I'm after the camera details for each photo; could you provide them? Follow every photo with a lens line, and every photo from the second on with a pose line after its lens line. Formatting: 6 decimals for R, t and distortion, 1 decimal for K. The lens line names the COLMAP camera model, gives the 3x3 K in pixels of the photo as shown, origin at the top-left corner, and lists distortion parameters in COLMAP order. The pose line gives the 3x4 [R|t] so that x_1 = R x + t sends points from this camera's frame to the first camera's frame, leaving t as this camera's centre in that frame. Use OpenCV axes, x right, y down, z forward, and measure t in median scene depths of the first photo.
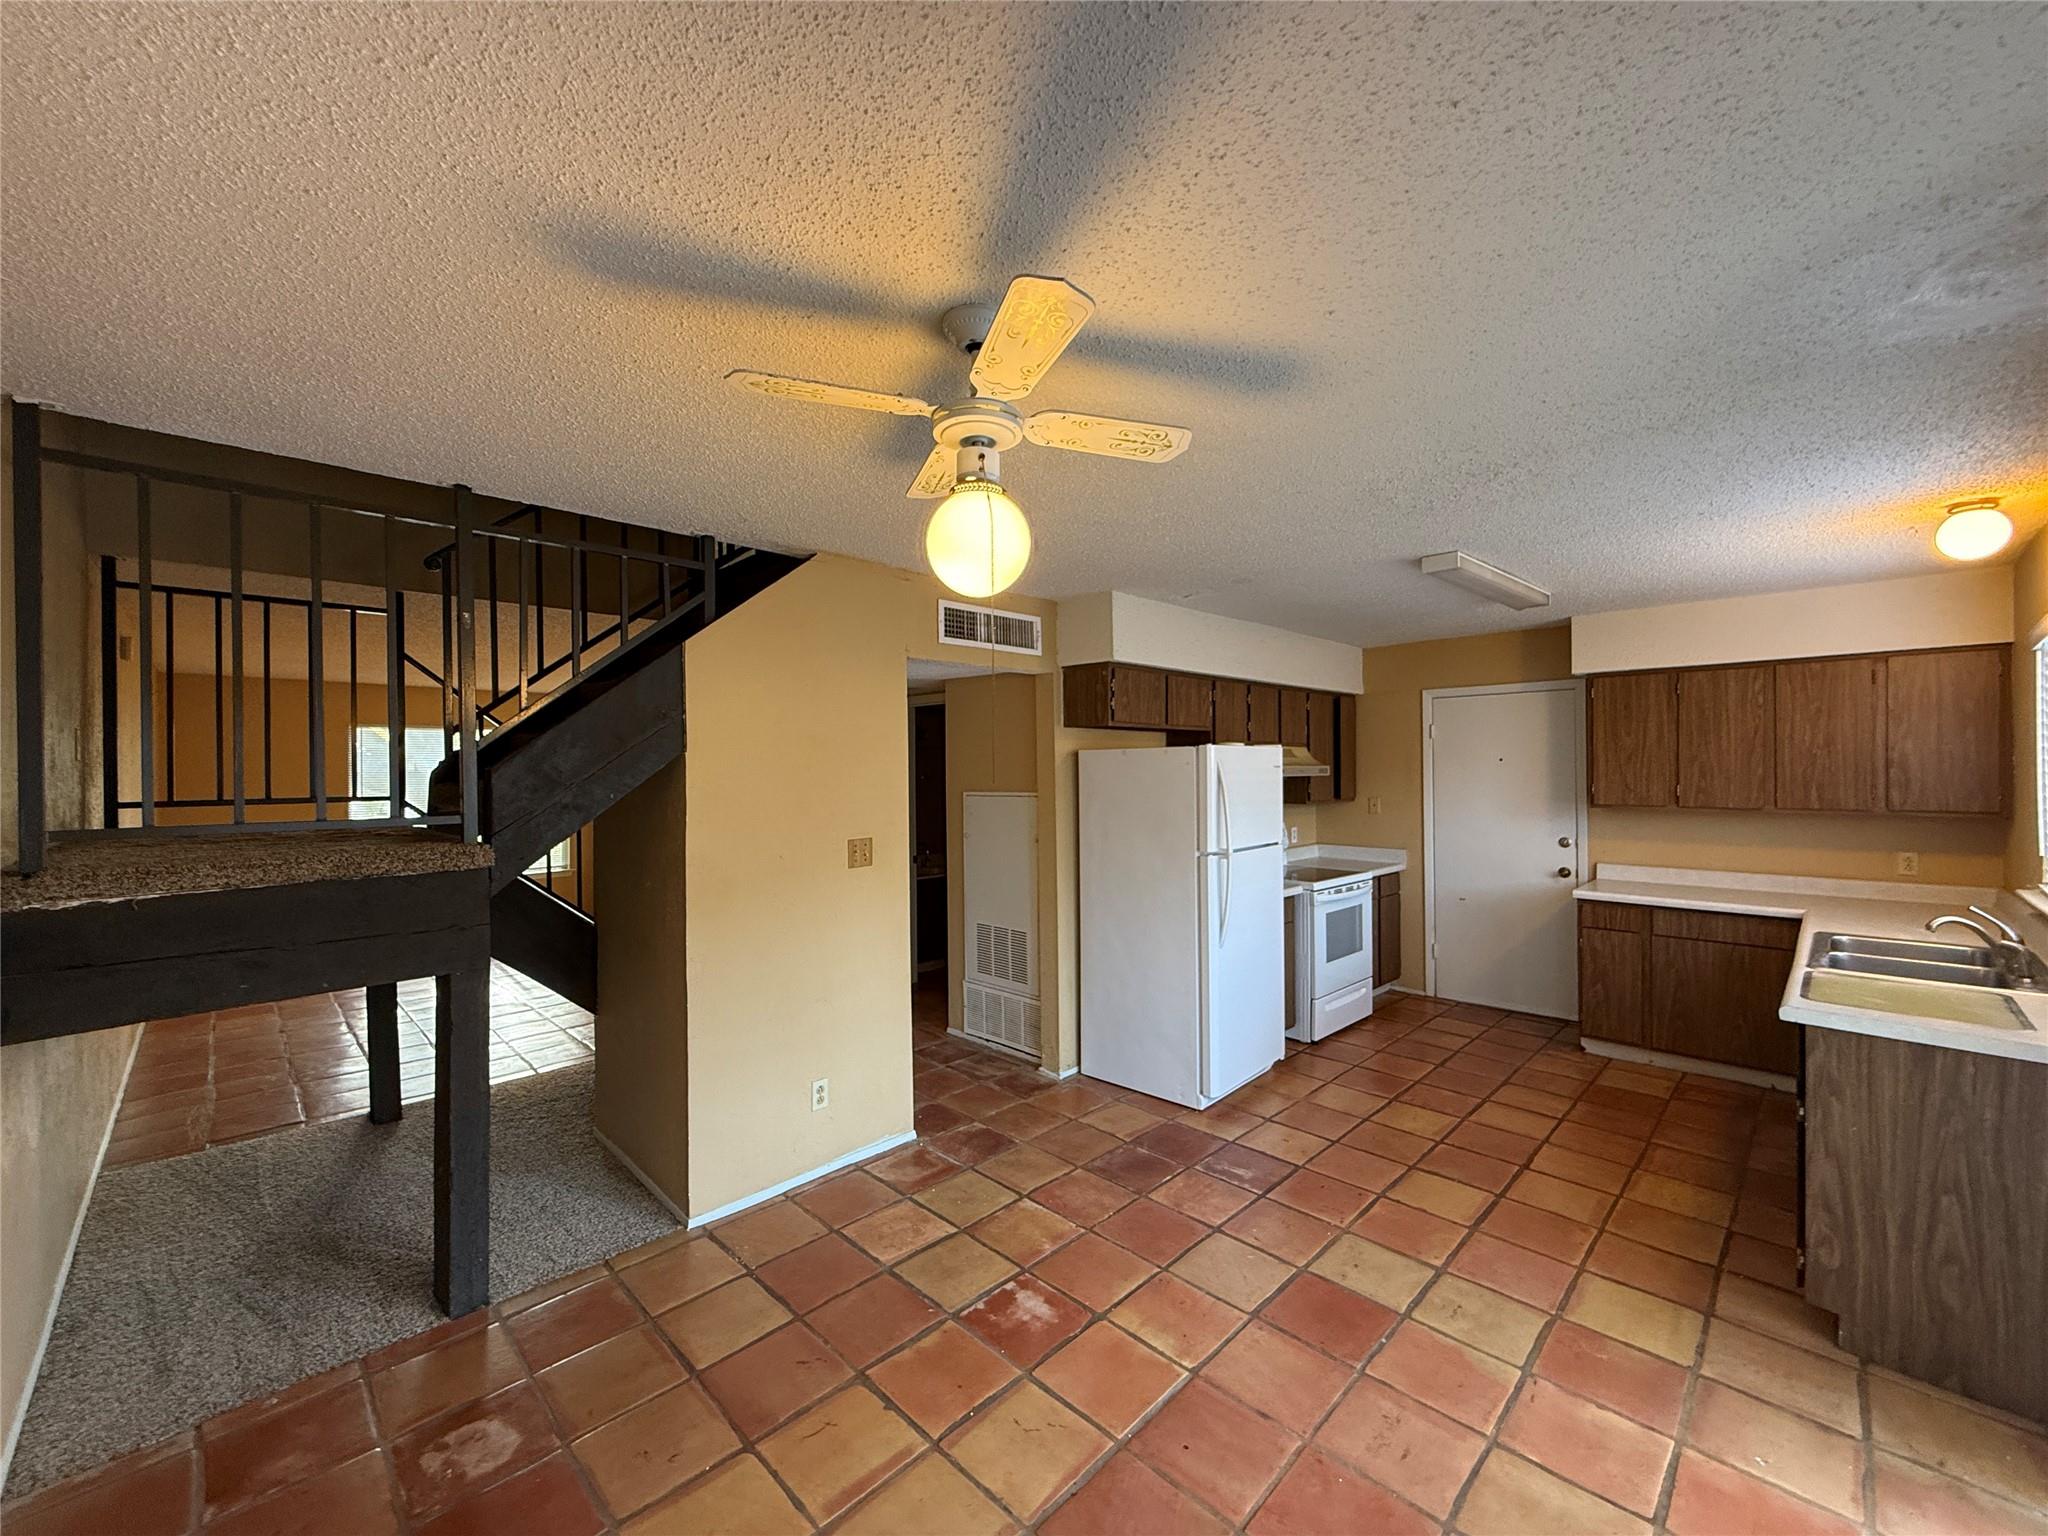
lens RADIAL K [[815.7, 0, 1017.2], [0, 815.7, 770.3], [0, 0, 1]] dist [-0.001154, 0.000070]
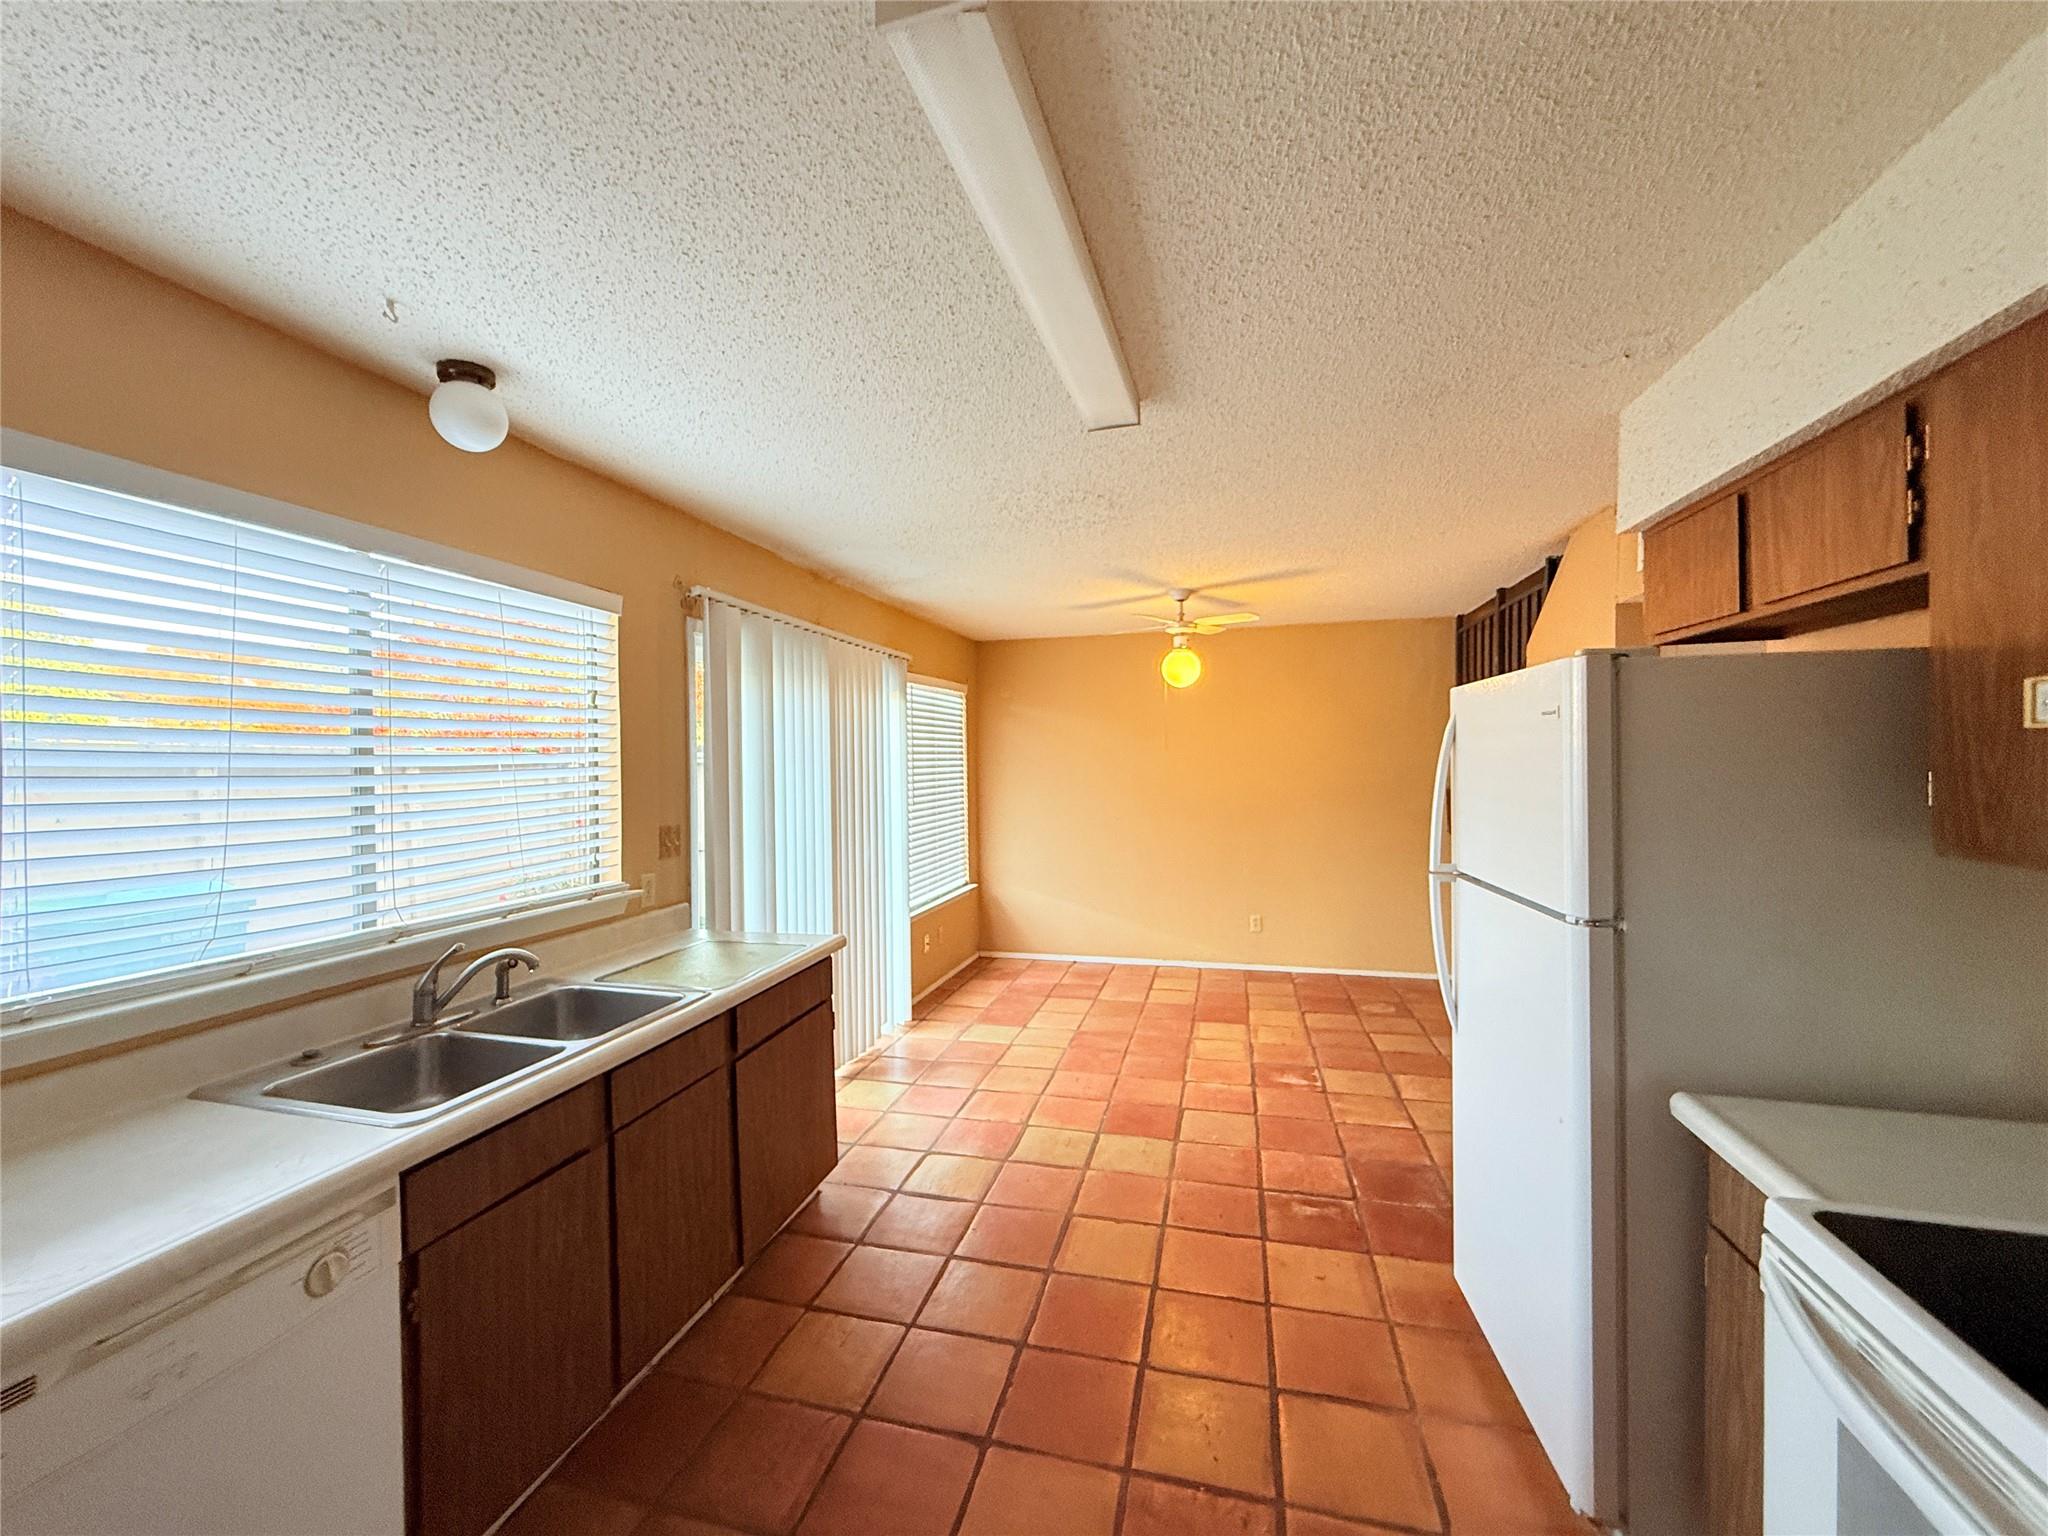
lens RADIAL K [[815.7, 0, 1017.2], [0, 815.7, 770.3], [0, 0, 1]] dist [-0.001154, 0.000070]
pose [[-0.860504, 0.024530, -0.508853, 0.784803], [0.019722, 0.999695, 0.014841, 0.012643], [0.509062, 0.002735, -0.860725, 1.292839]]
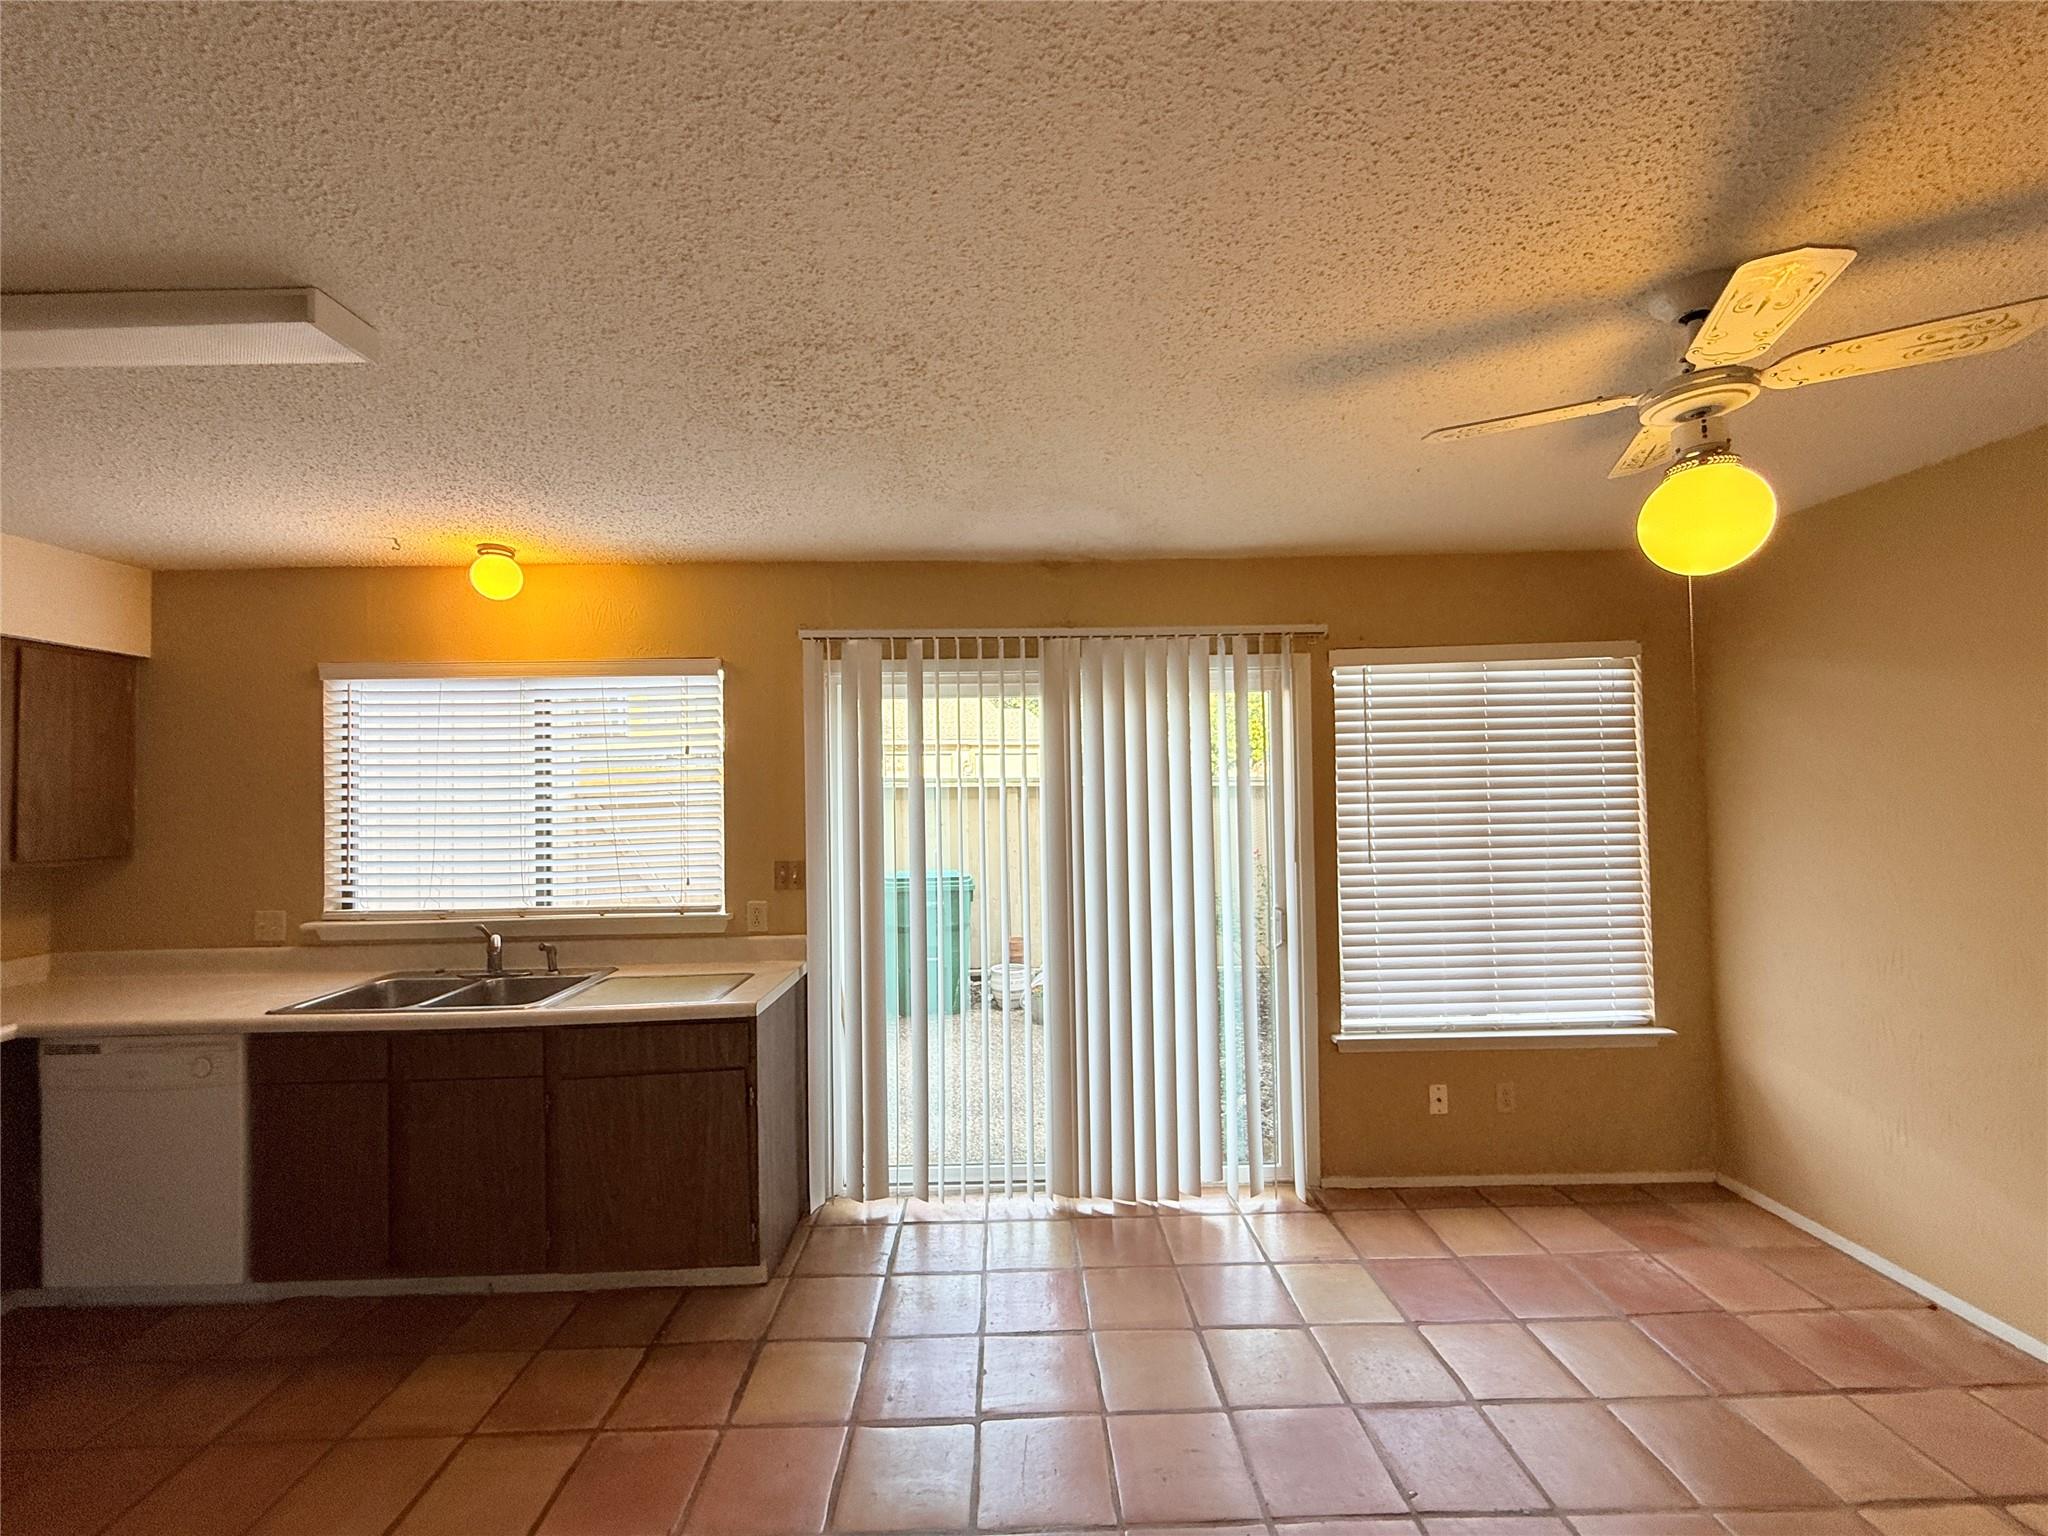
lens RADIAL K [[815.7, 0, 1017.2], [0, 815.7, 770.3], [0, 0, 1]] dist [-0.001154, 0.000070]
pose [[-0.722772, 0.038257, 0.690027, -0.046226], [0.024425, 0.999257, -0.029818, 0.010283], [-0.690655, -0.004698, -0.723170, 0.906092]]
